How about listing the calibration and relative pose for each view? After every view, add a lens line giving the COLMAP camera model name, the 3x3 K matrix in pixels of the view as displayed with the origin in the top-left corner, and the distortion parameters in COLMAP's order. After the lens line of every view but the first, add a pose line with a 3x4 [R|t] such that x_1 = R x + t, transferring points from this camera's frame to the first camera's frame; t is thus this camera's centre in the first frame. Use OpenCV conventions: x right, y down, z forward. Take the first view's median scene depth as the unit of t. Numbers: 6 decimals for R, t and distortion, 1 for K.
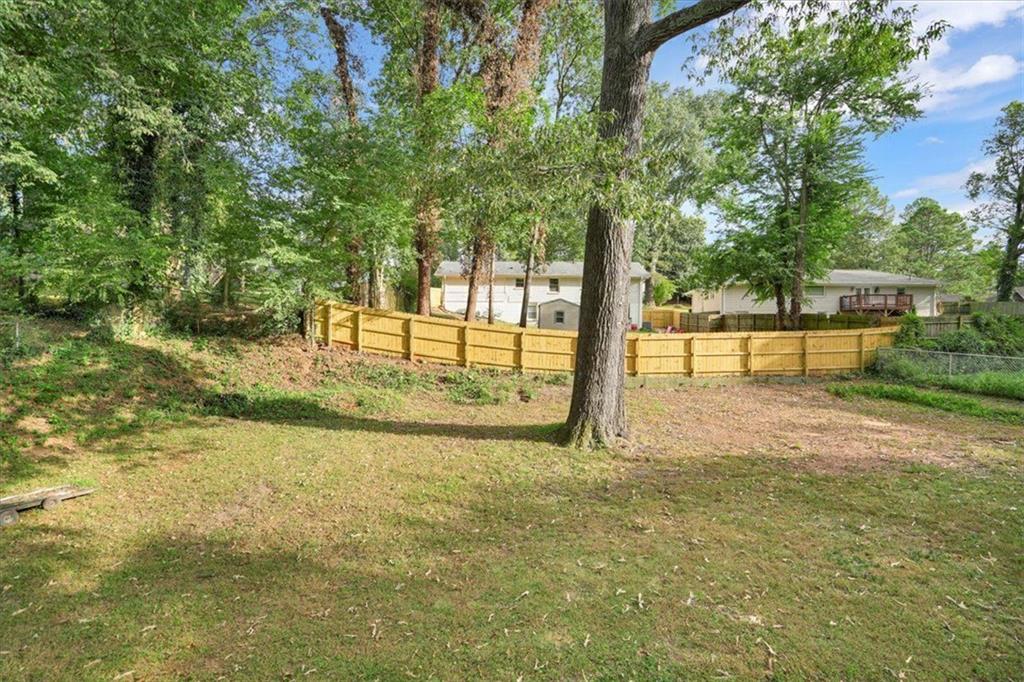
lens RADIAL K [[461.4, 0, 537.2], [0, 461.4, 334.6], [0, 0, 1]] dist [-0.037634, 0.010129]
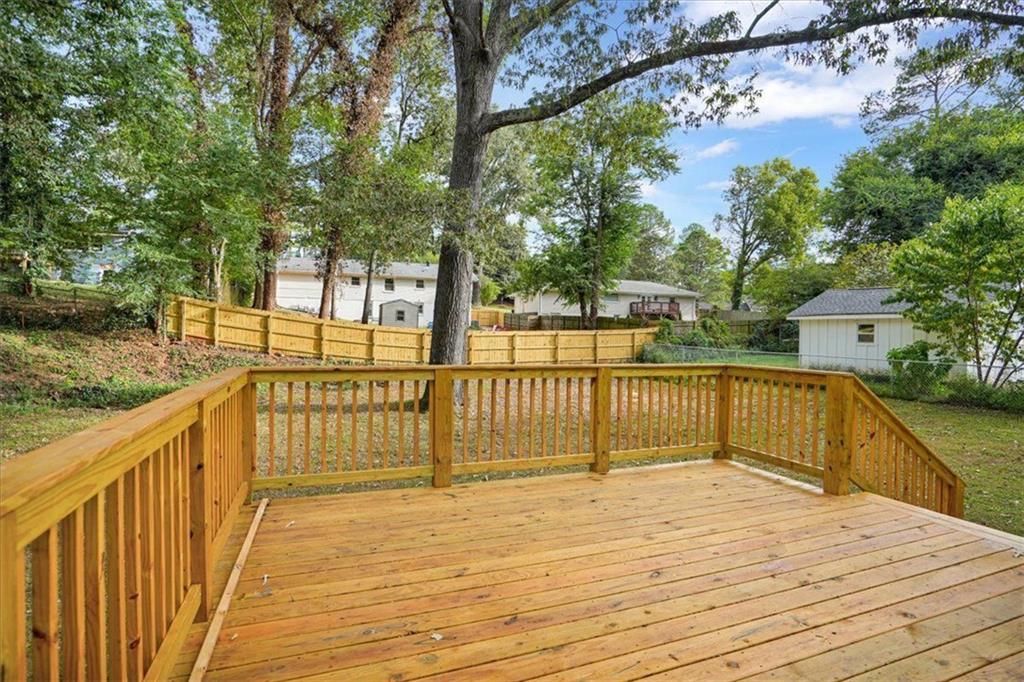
lens RADIAL K [[461.4, 0, 507.4], [0, 461.4, 331.3], [0, 0, 1]] dist [-0.037634, 0.010129]
pose [[0.952424, 0.008430, 0.304658, -0.050276], [-0.007733, 0.999964, -0.003493, 0.001312], [-0.304677, 0.000970, 0.952455, -0.151099]]
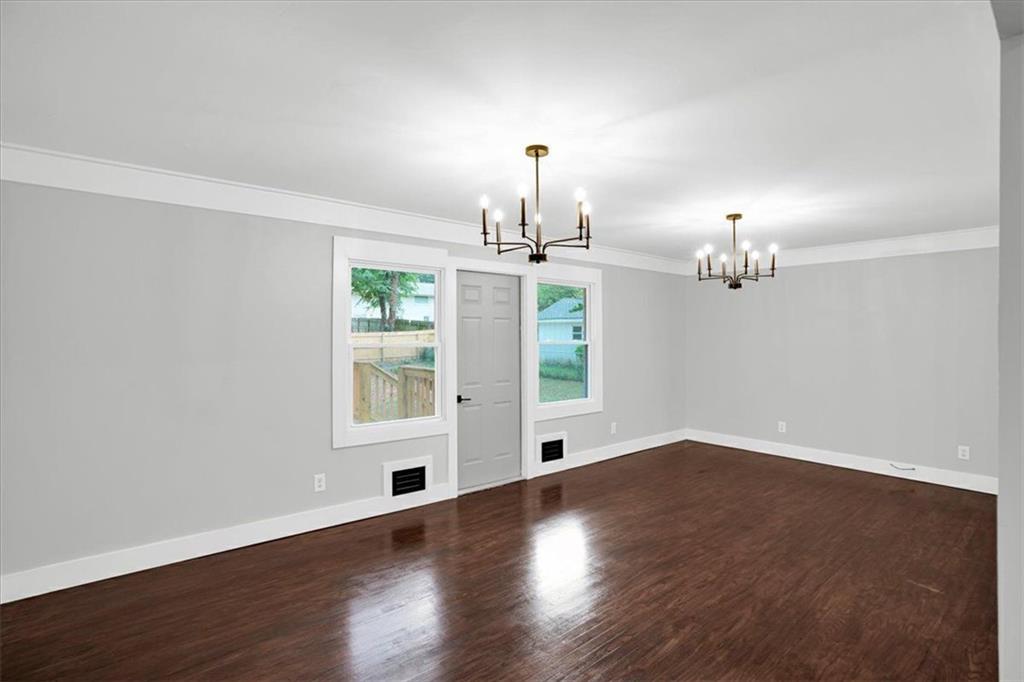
lens RADIAL K [[461.4, 0, 499.1], [0, 461.4, 334.8], [0, 0, 1]] dist [-0.037634, 0.010129]
pose [[0.801099, -0.007560, 0.598485, -0.002608], [0.004885, 0.999970, 0.006092, -0.005252], [-0.598513, -0.001957, 0.801111, -0.329623]]
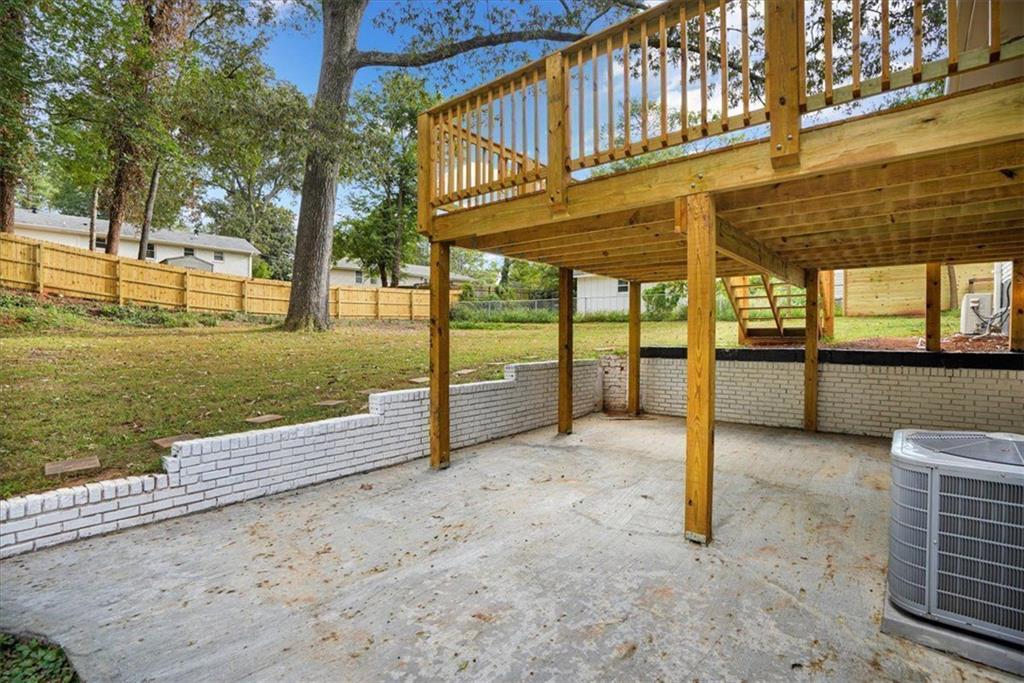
lens RADIAL K [[461.4, 0, 482.1], [0, 461.4, 330.3], [0, 0, 1]] dist [-0.037634, 0.010129]
pose [[0.714922, 0.002061, 0.699201, -0.203511], [0.006882, 0.999926, -0.009984, 0.105527], [-0.699170, 0.011950, 0.714855, -0.142378]]
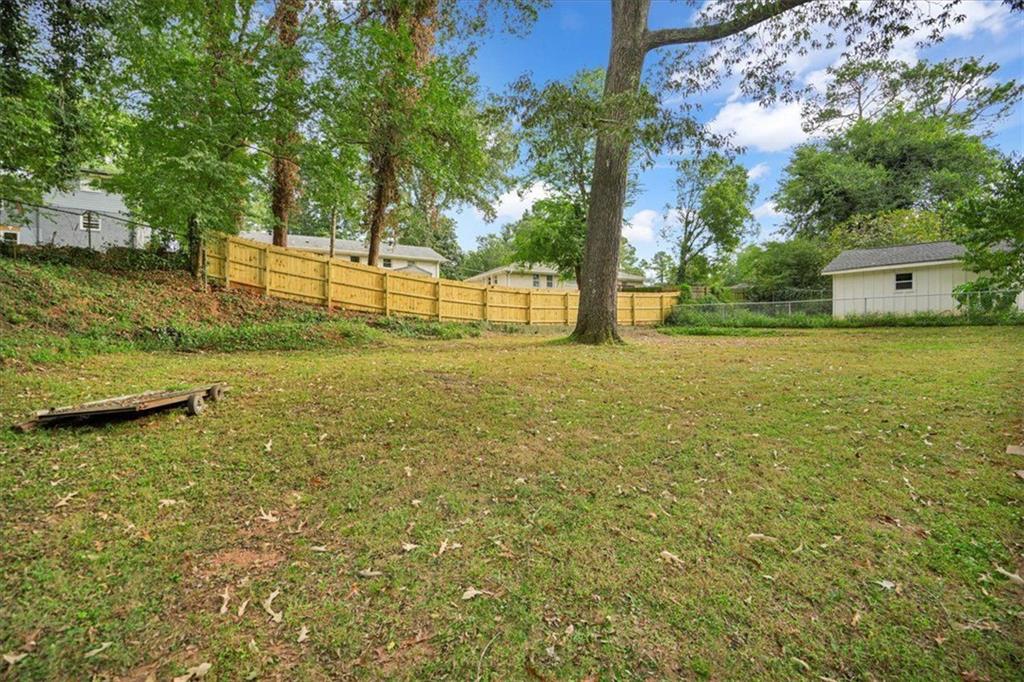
lens RADIAL K [[461.4, 0, 492.7], [0, 461.4, 329.4], [0, 0, 1]] dist [-0.037634, 0.010129]
pose [[0.869181, -0.002663, 0.494487, -0.332097], [0.011997, 0.999805, -0.015704, 0.089653], [-0.494349, 0.019582, 0.869043, 0.030466]]
